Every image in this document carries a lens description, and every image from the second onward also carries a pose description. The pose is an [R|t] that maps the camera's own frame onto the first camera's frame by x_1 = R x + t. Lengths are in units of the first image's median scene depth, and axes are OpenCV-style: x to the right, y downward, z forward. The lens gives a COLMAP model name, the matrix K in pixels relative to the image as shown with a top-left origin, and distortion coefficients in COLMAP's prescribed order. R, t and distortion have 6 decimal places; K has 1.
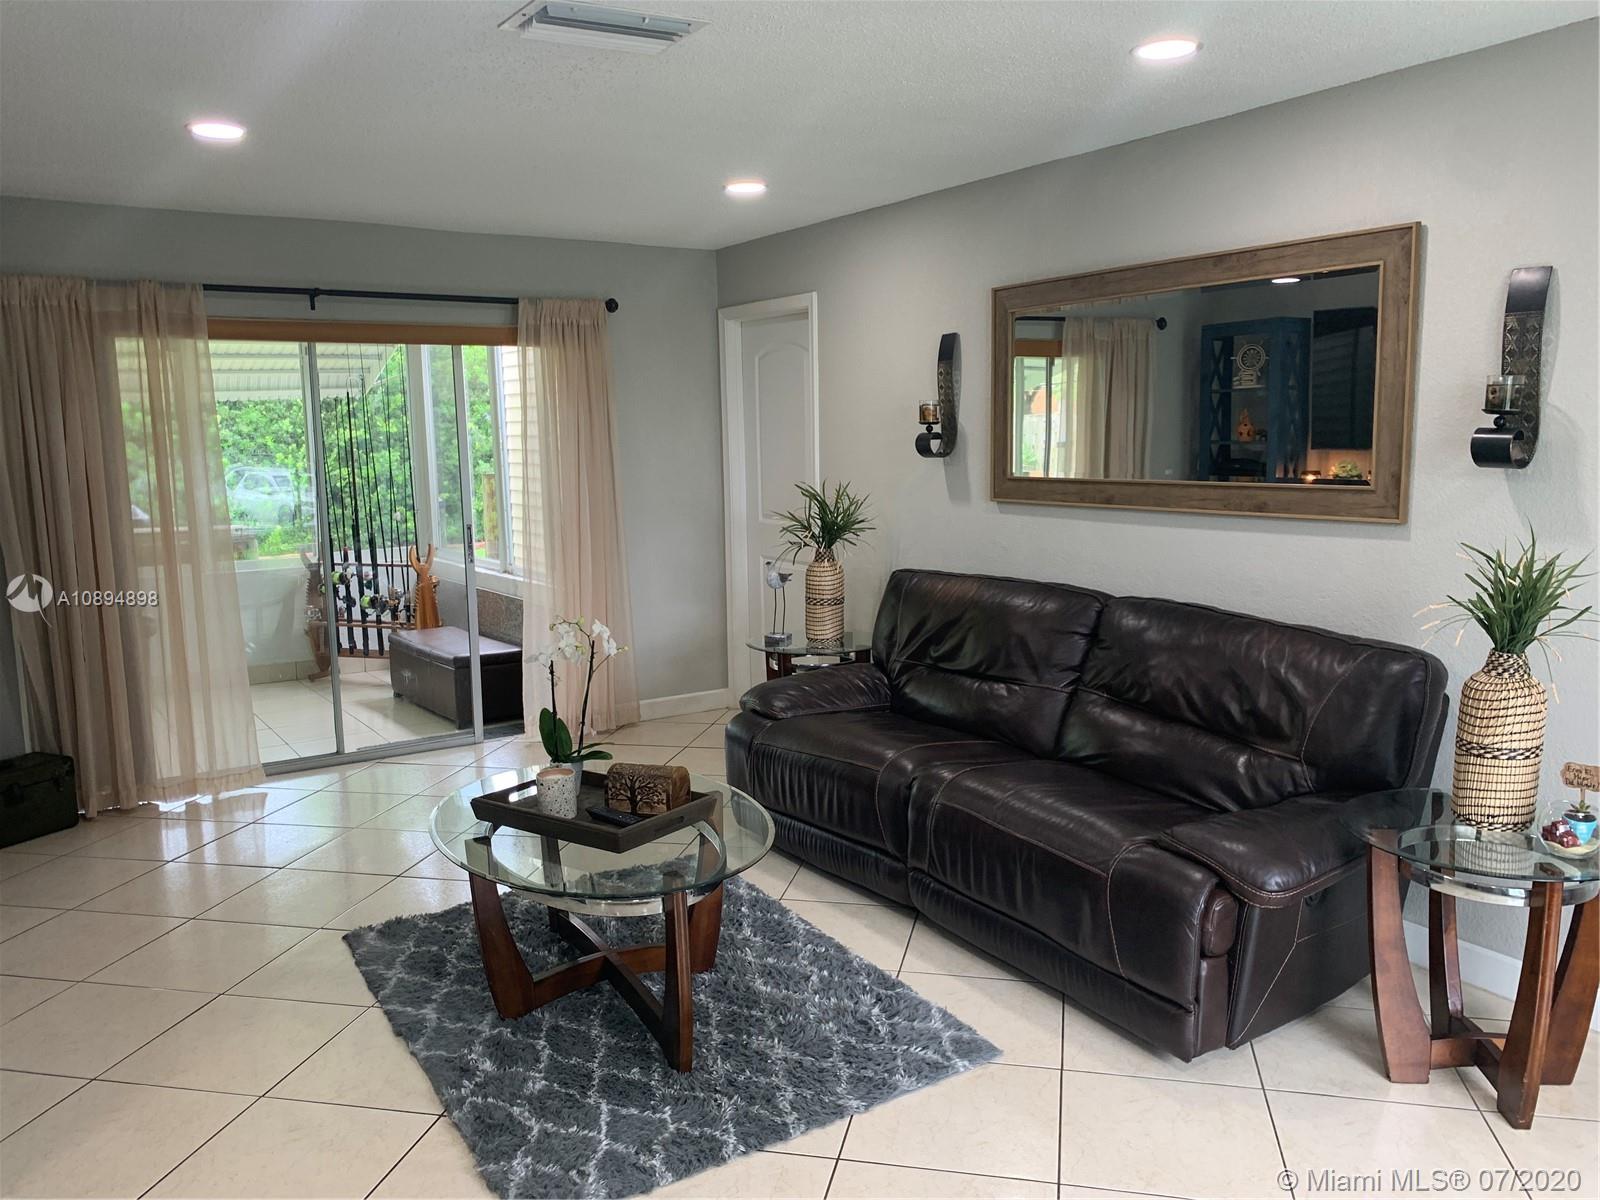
lens RADIAL K [[1222.3, 0, 806.5], [0, 1222.3, 601.0], [0, 0, 1]] dist [-0.001281, -0.018917]
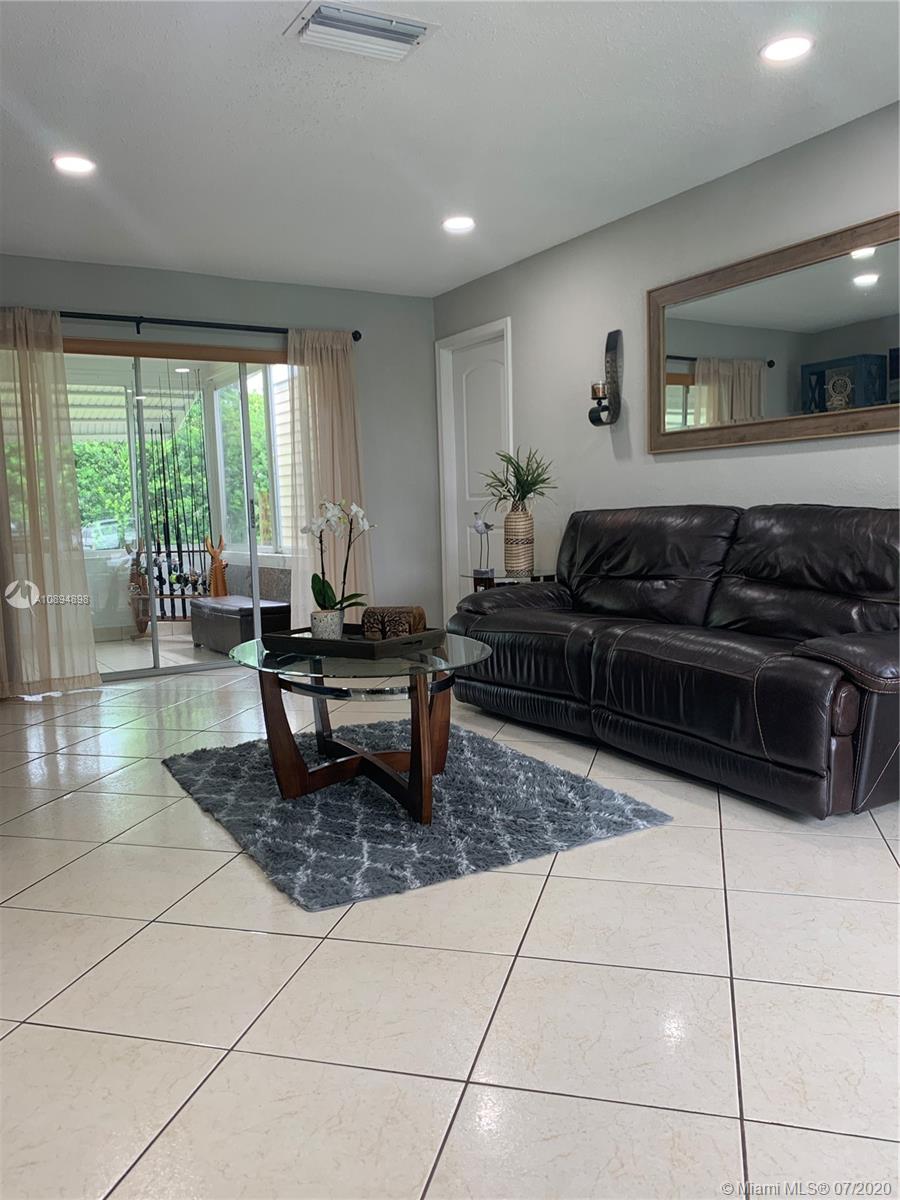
lens RADIAL K [[916.7, 0, 445.0], [0, 916.7, 599.4], [0, 0, 1]] dist [-0.001281, -0.018917]
pose [[0.998574, -0.008172, -0.052762, -0.016103], [0.006492, 0.999469, -0.031943, 0.109185], [0.052995, 0.031555, 0.998096, 0.014930]]
